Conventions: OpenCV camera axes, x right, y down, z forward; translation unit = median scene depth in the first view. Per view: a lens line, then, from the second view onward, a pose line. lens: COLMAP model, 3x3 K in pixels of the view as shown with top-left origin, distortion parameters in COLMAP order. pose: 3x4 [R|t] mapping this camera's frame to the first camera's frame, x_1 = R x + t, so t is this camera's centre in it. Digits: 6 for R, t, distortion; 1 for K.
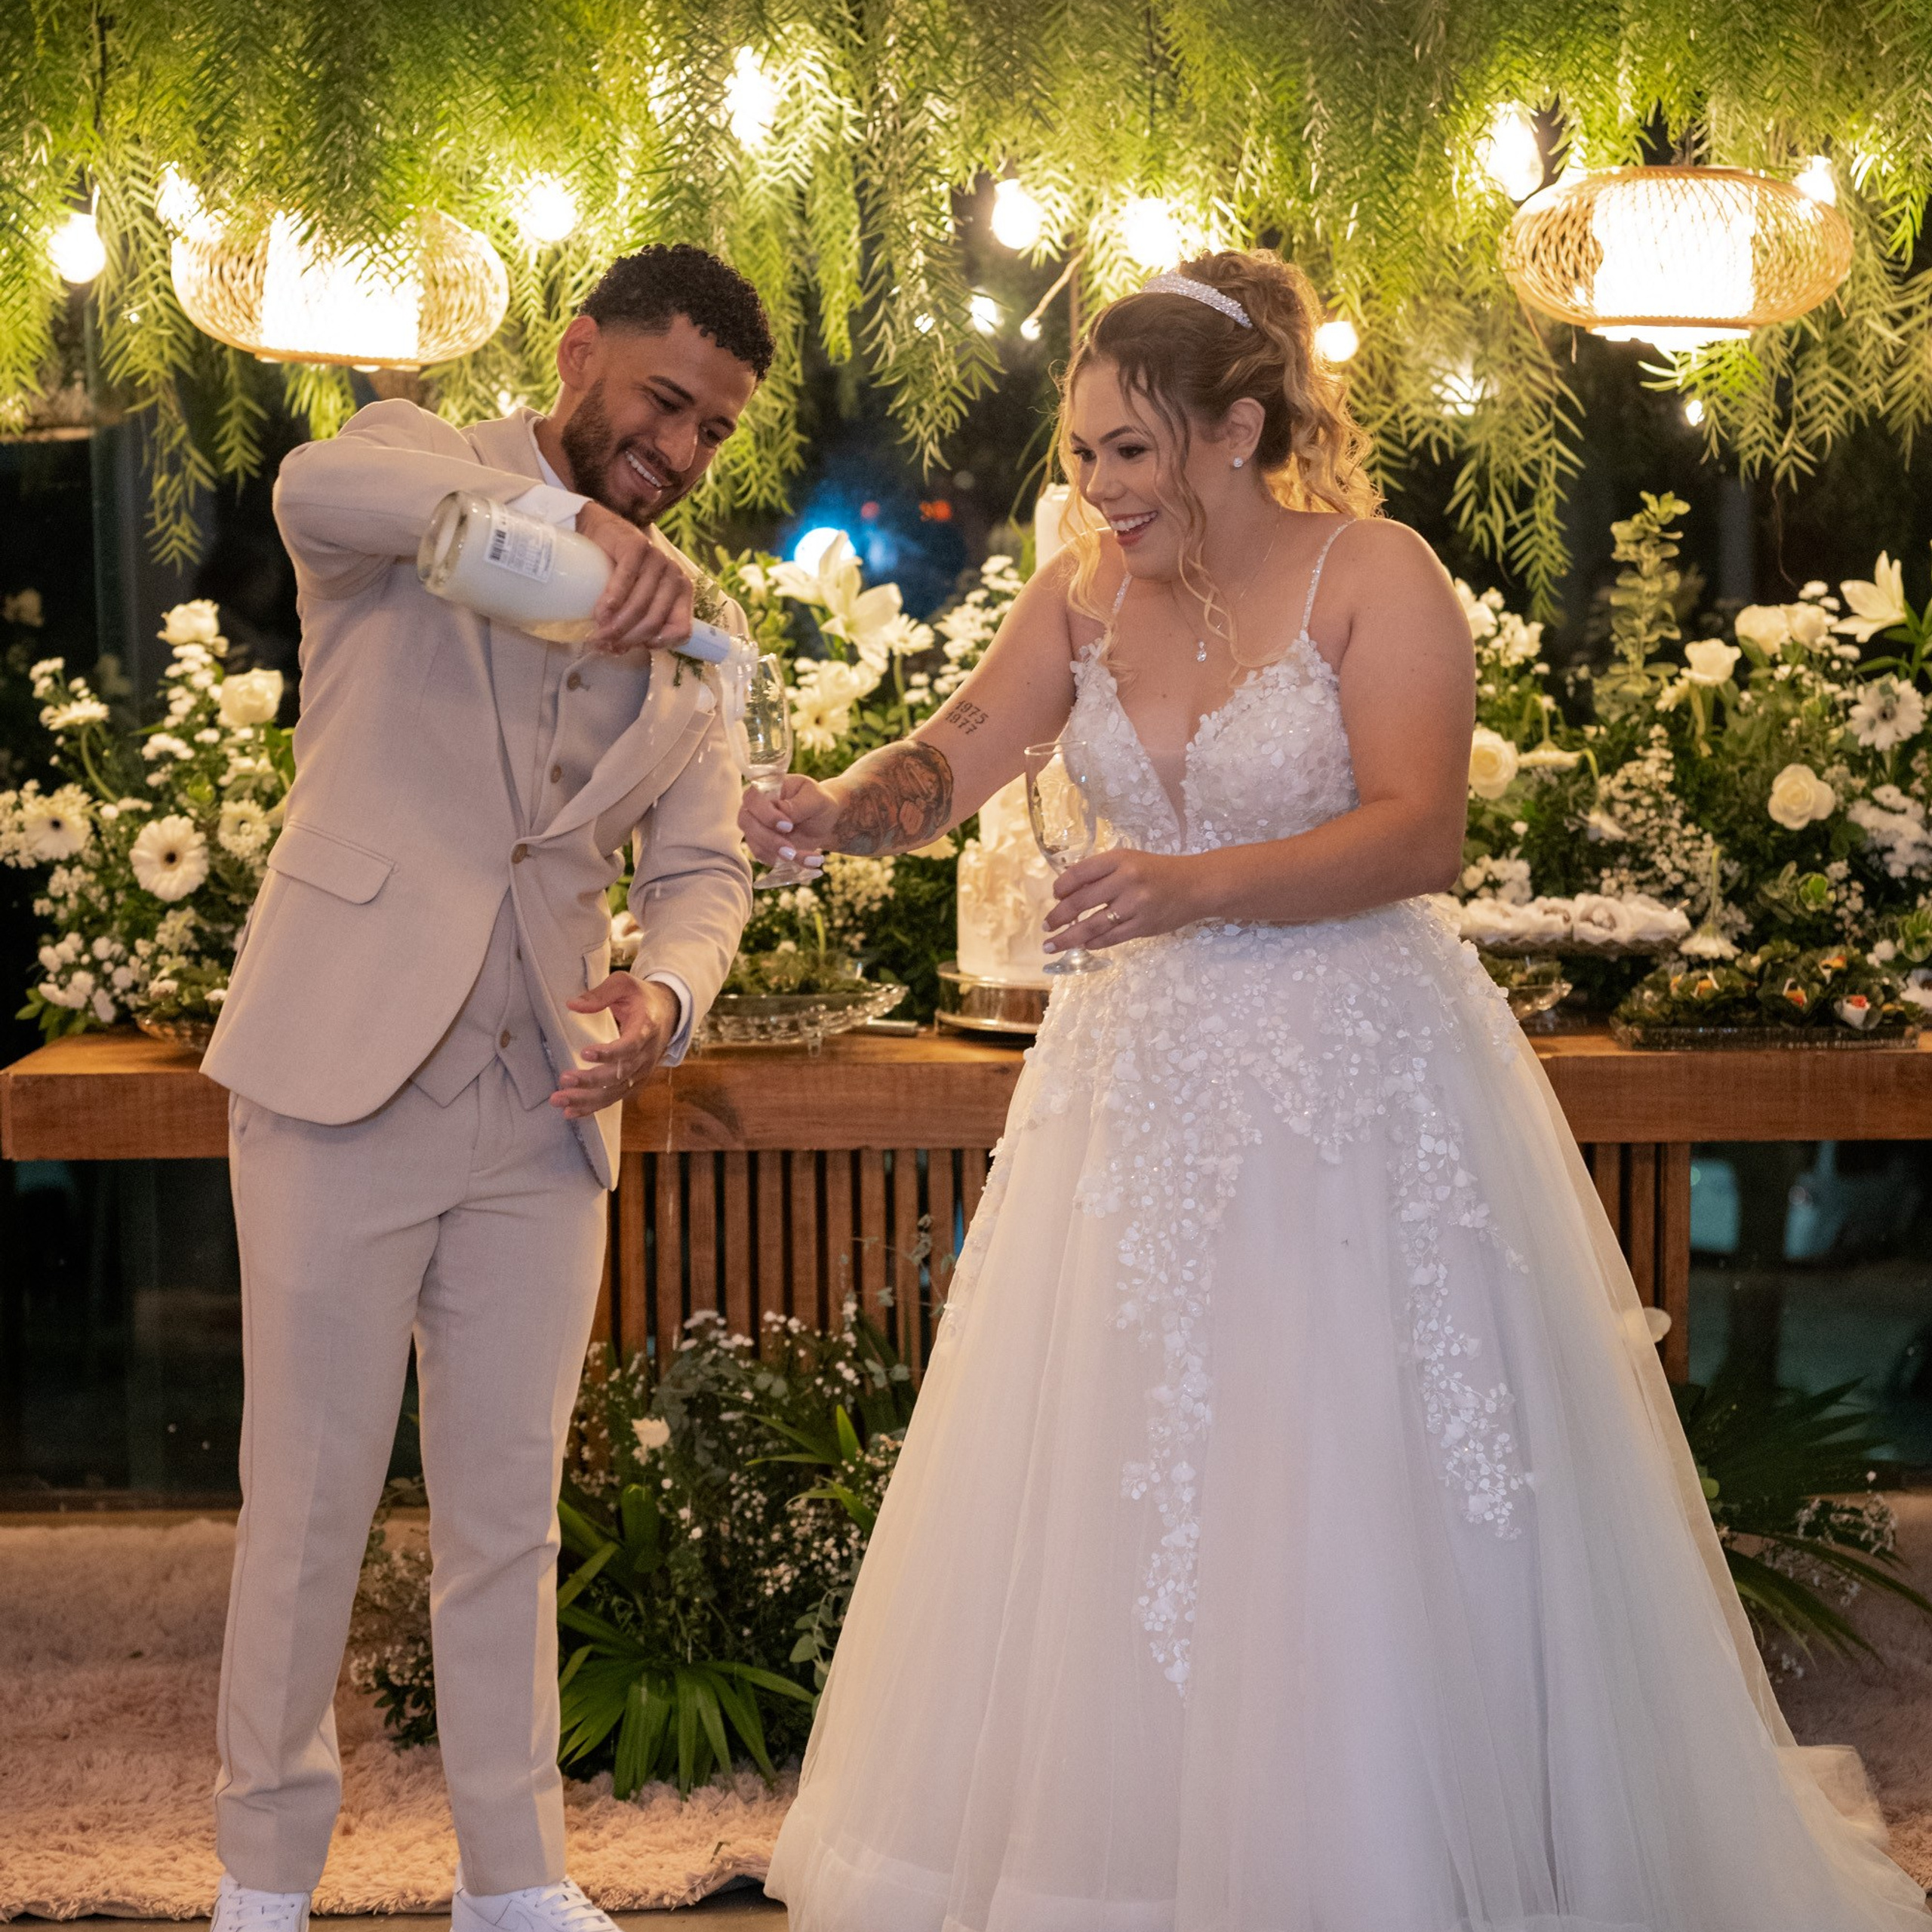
lens RADIAL K [[4370.5, 0, 902.1], [0, 4370.5, 1118.1], [0, 0, 1]] dist [0.096499, -0.110108]
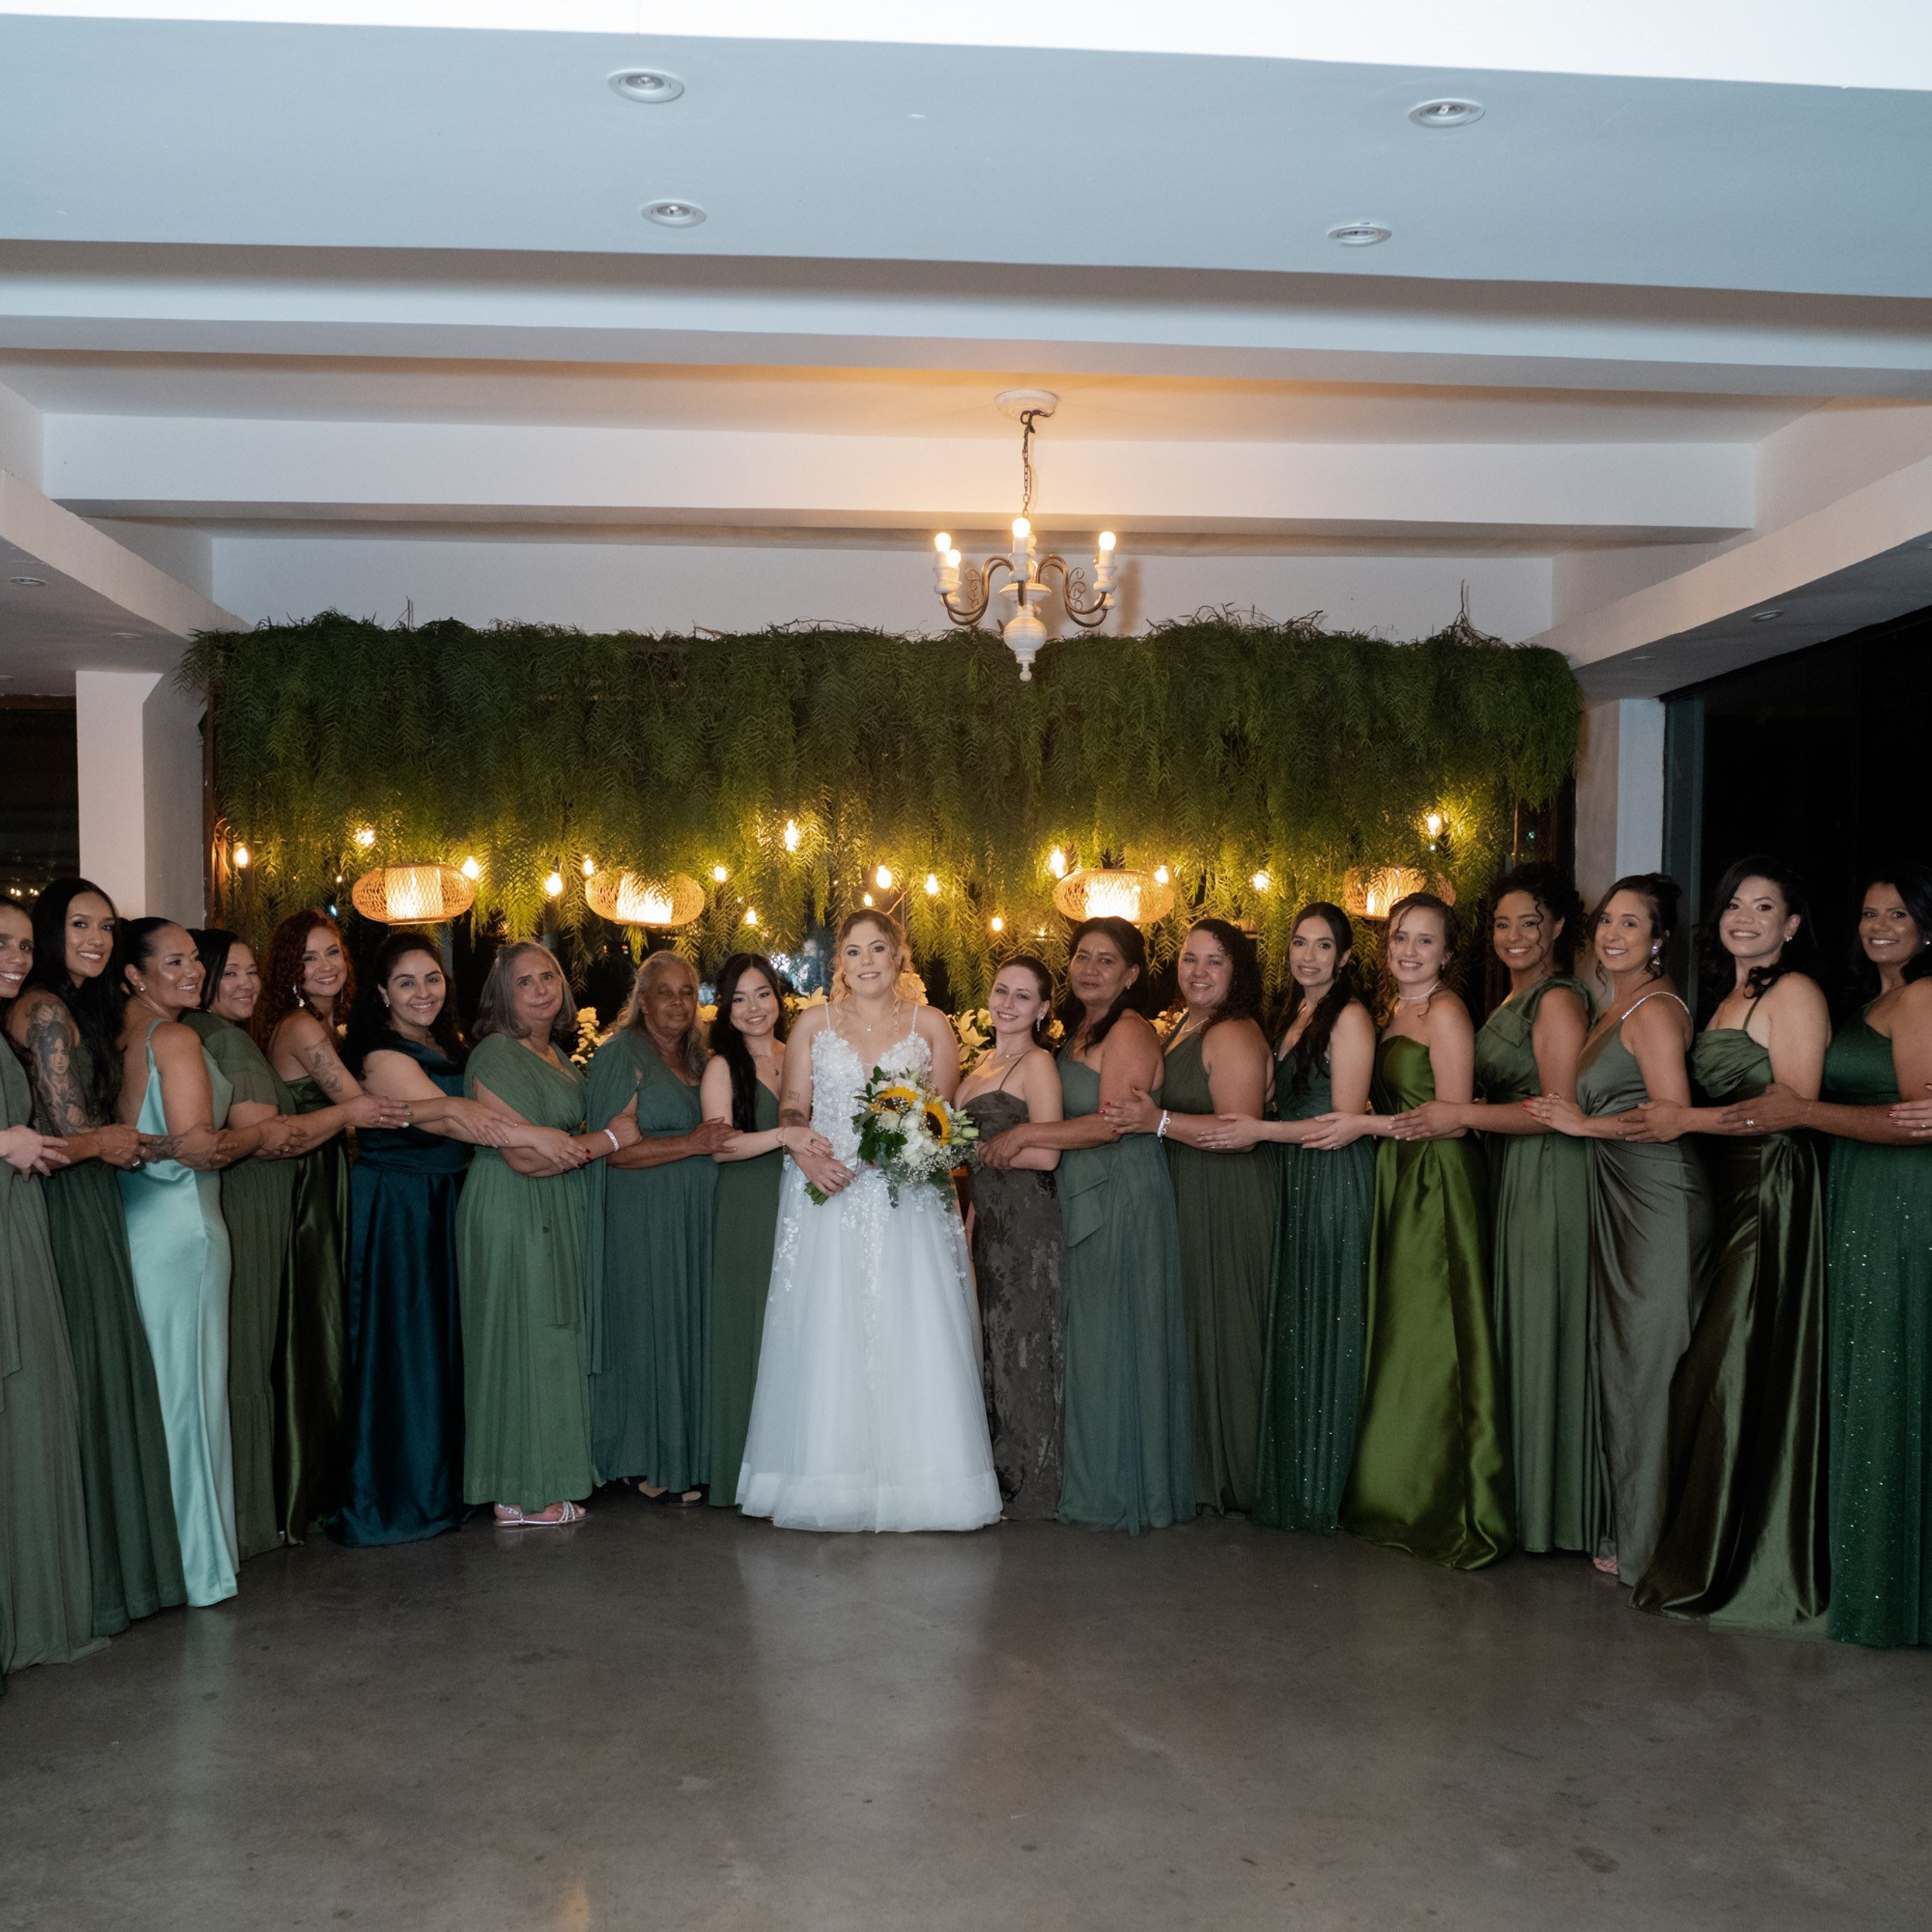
lens RADIAL K [[1816.2, 0, 937.4], [0, 1816.2, 1073.1], [0, 0, 1]] dist [-0.006198, 0.003013]
pose [[0.997796, 0.016518, 0.064260, -0.013521], [-0.012059, 0.997532, -0.069177, 0.001247], [-0.065244, 0.068250, 0.995533, -0.166291]]
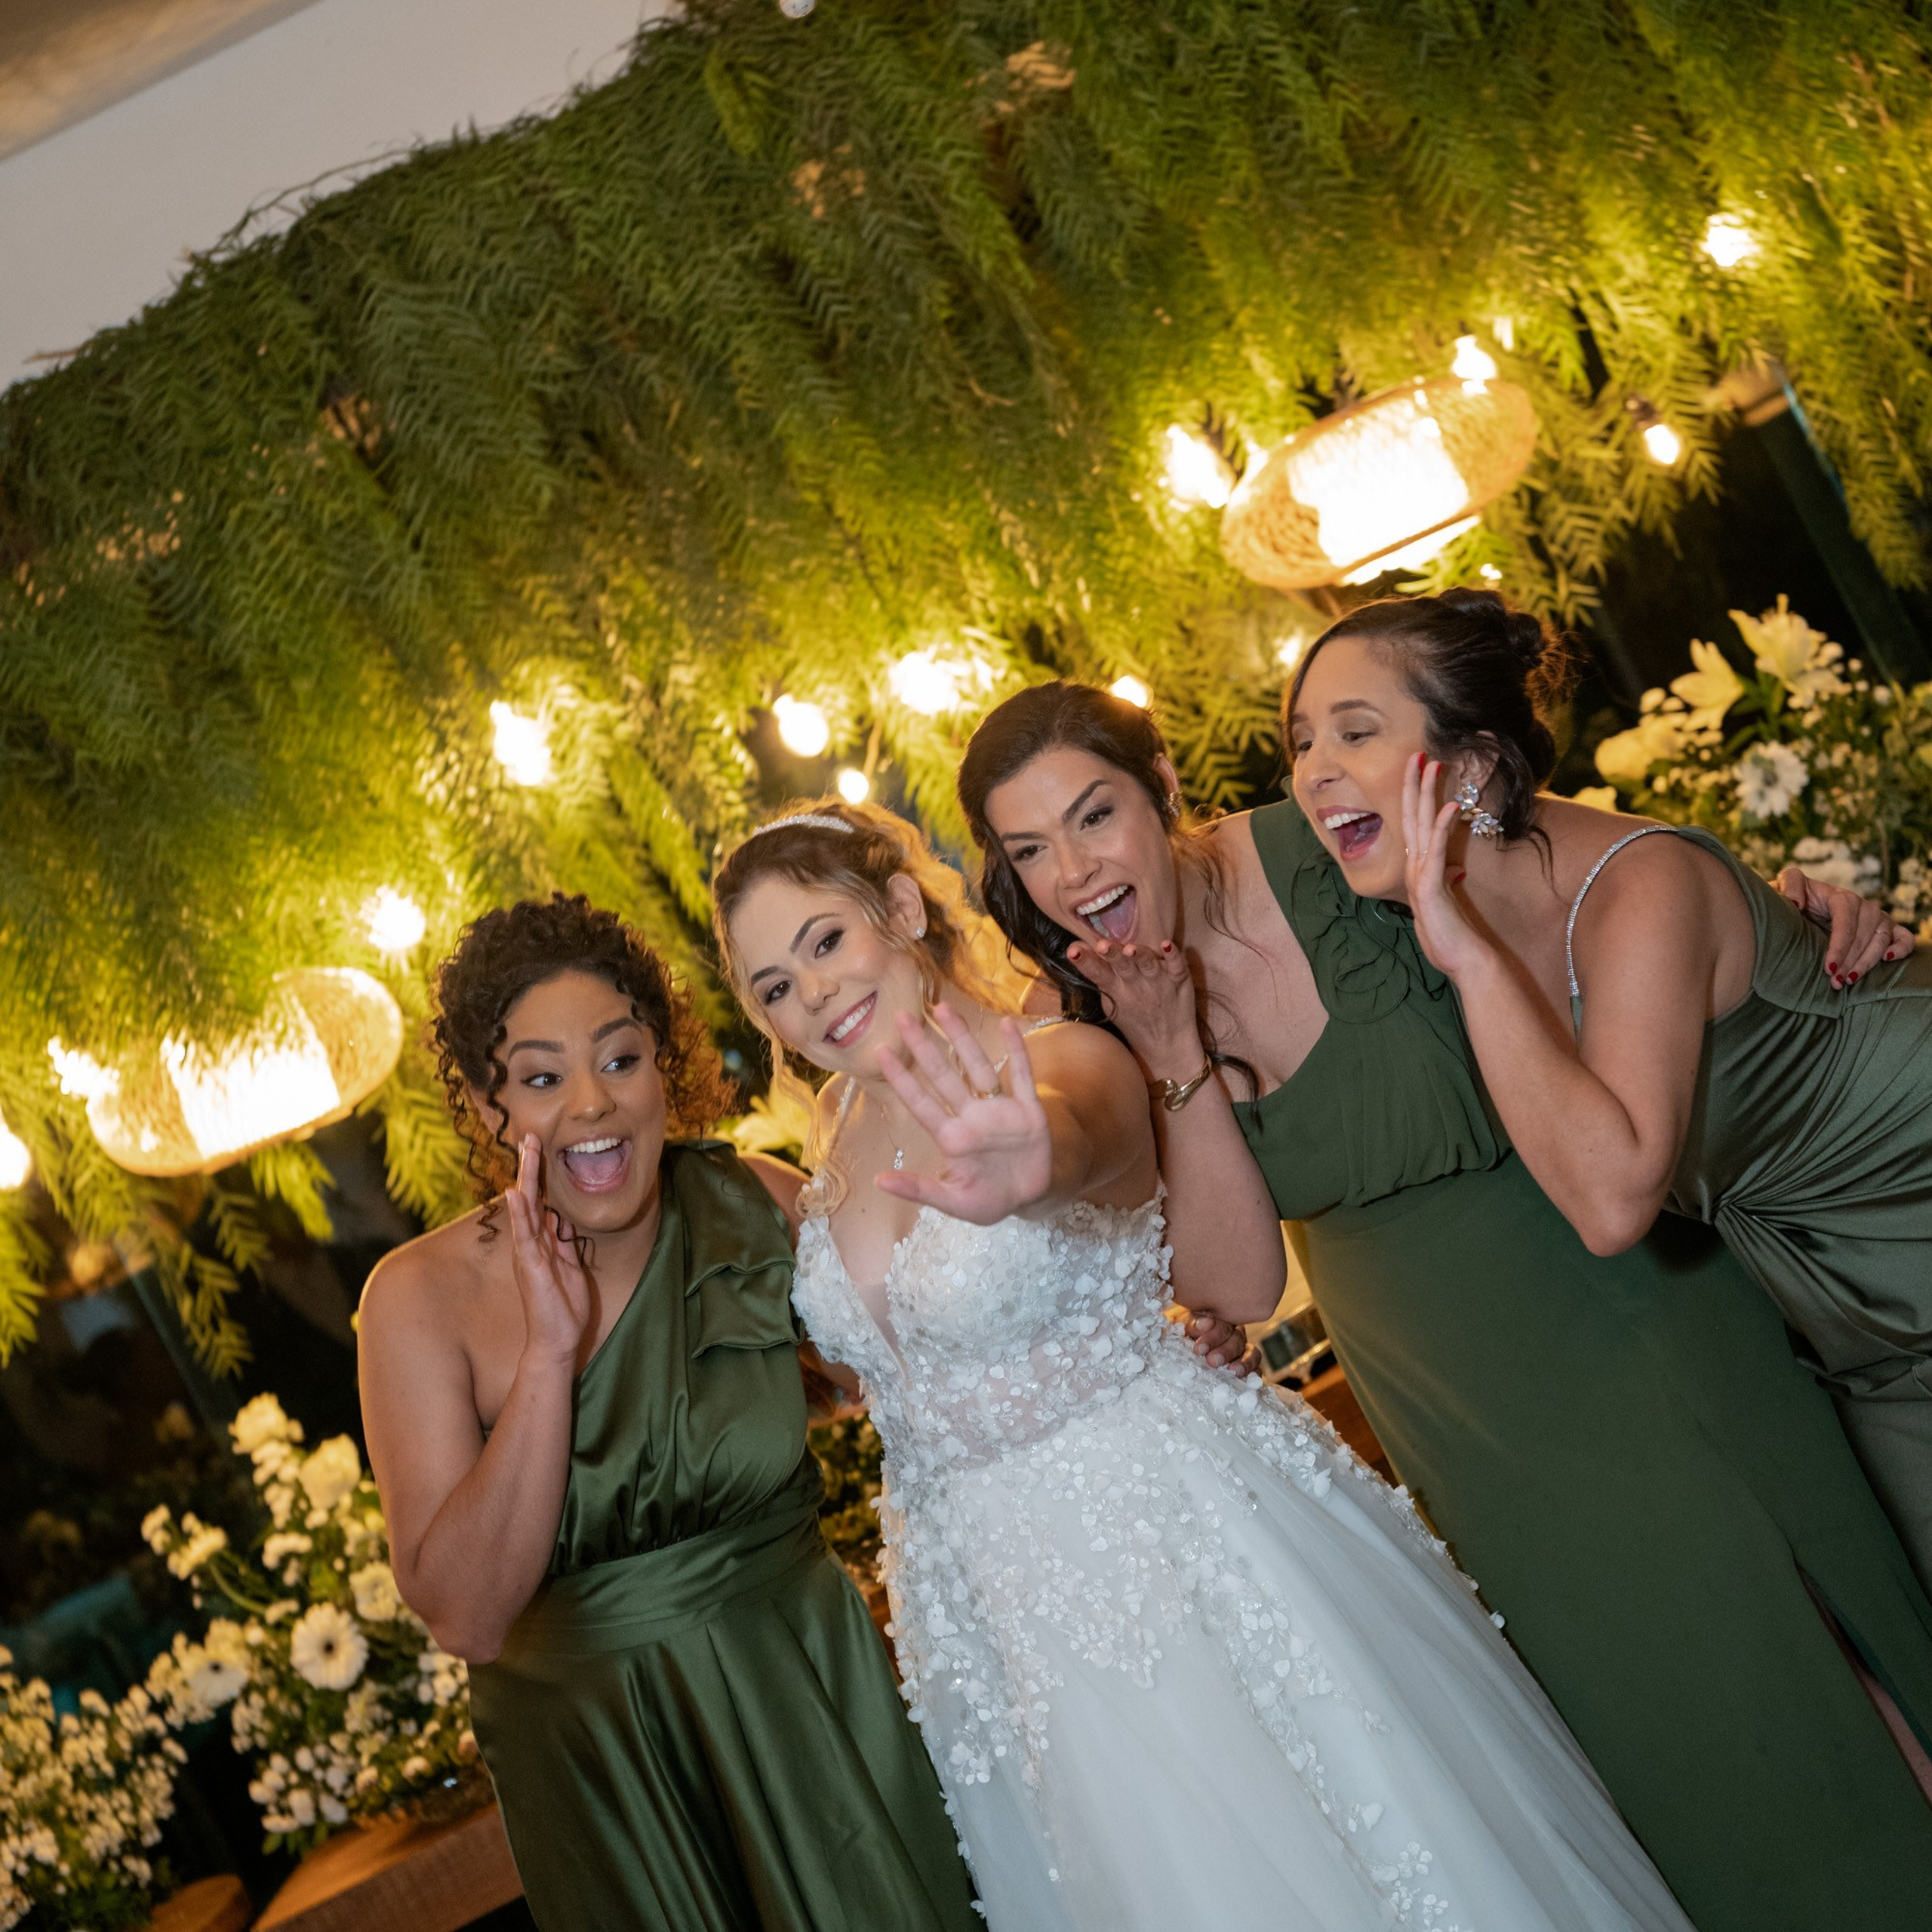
lens RADIAL K [[3778.0, 0, 957.9], [0, 3778.0, 946.1], [0, 0, 1]] dist [0.096680, -0.110786]
pose [[0.896446, -0.443047, -0.009729, 0.045669], [0.438594, 0.890148, -0.123579, -0.031230], [0.063411, 0.106515, 0.992287, 0.113167]]
